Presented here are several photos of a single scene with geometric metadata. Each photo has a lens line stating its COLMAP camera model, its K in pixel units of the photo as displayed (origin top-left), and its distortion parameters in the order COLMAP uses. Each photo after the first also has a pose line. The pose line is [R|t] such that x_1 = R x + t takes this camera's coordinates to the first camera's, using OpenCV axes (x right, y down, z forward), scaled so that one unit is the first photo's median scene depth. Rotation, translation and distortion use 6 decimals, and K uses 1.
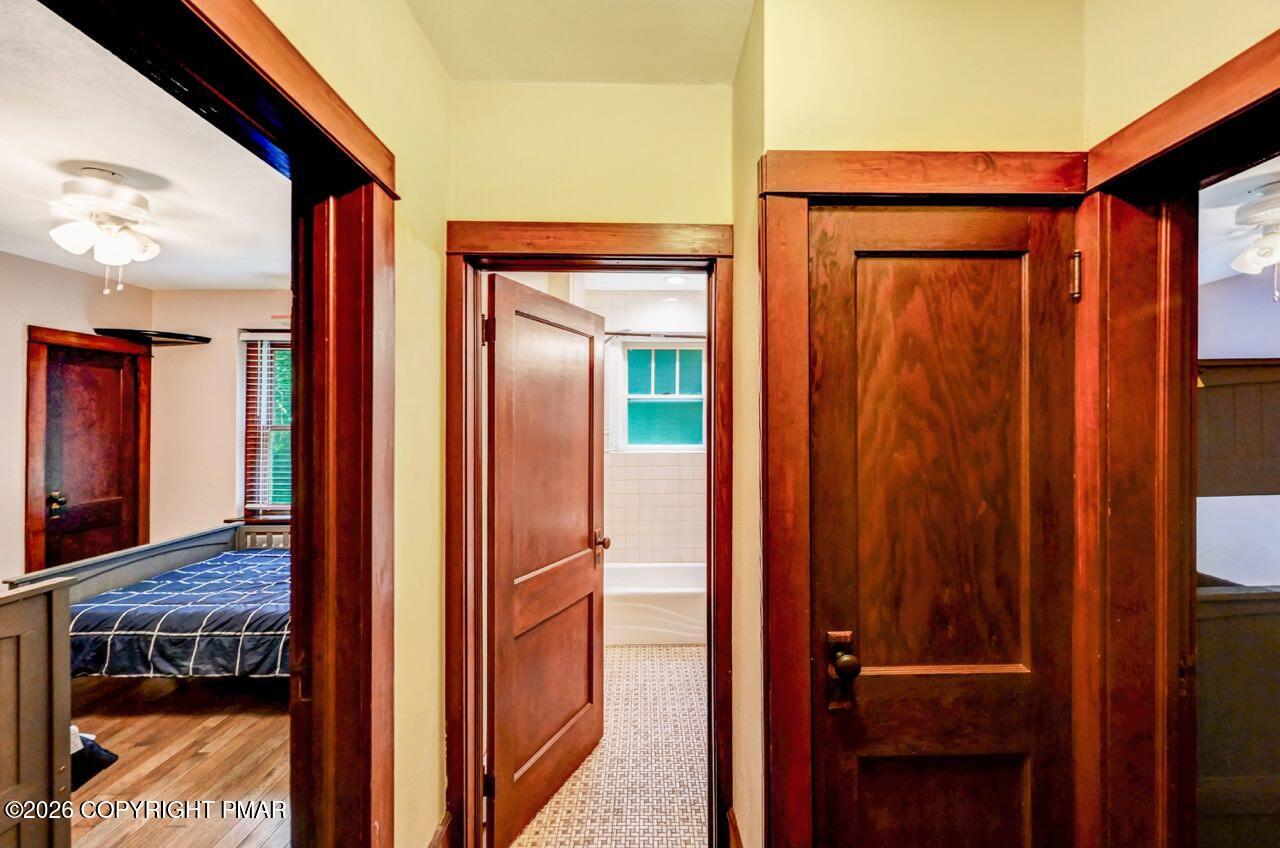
lens RADIAL K [[515.6, 0, 647.7], [0, 515.6, 423.3], [0, 0, 1]] dist [0.000297, 0.000870]
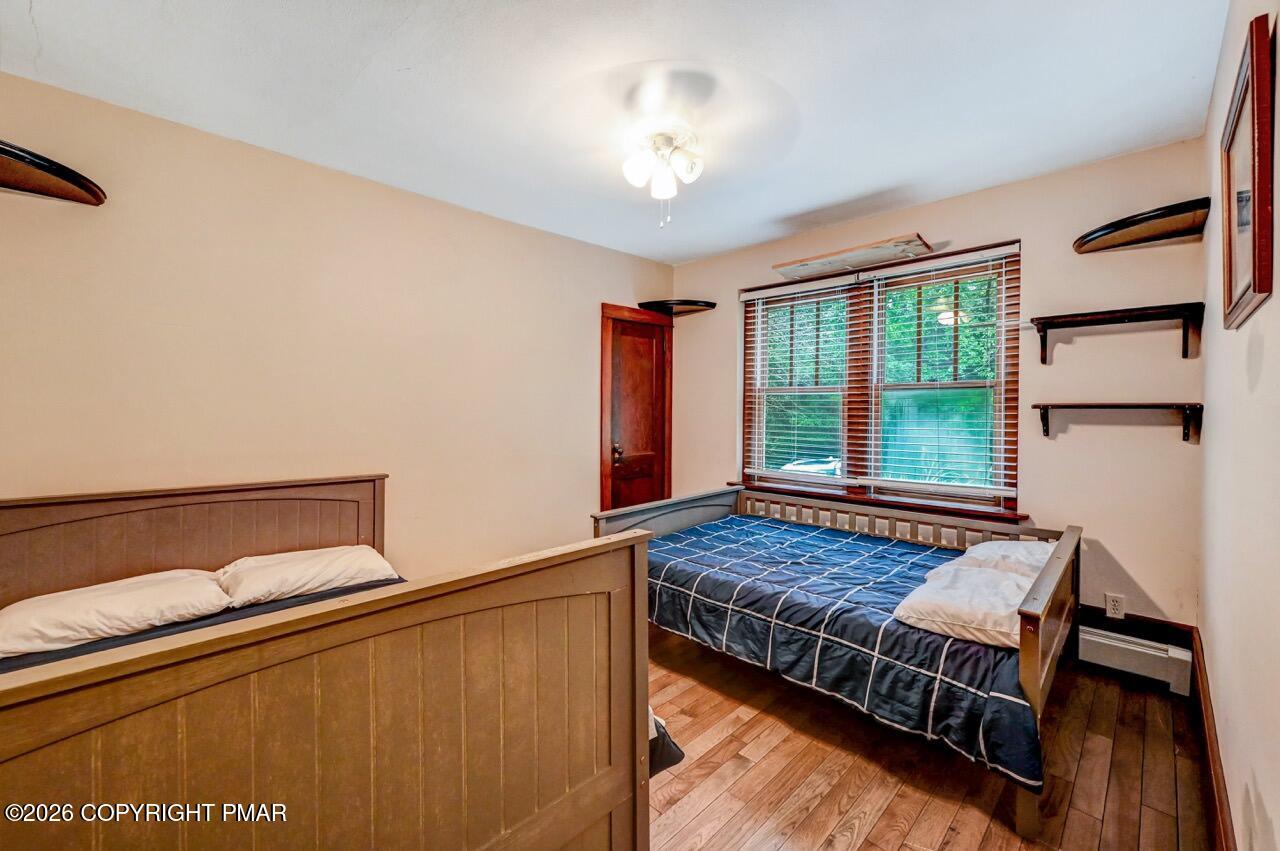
lens RADIAL K [[515.6, 0, 634.1], [0, 515.6, 413.7], [0, 0, 1]] dist [0.000297, 0.000870]
pose [[0.697540, 0.006231, -0.716519, -0.341525], [0.002403, 0.999936, 0.011036, 0.063658], [0.716542, -0.009420, 0.697480, 0.258085]]
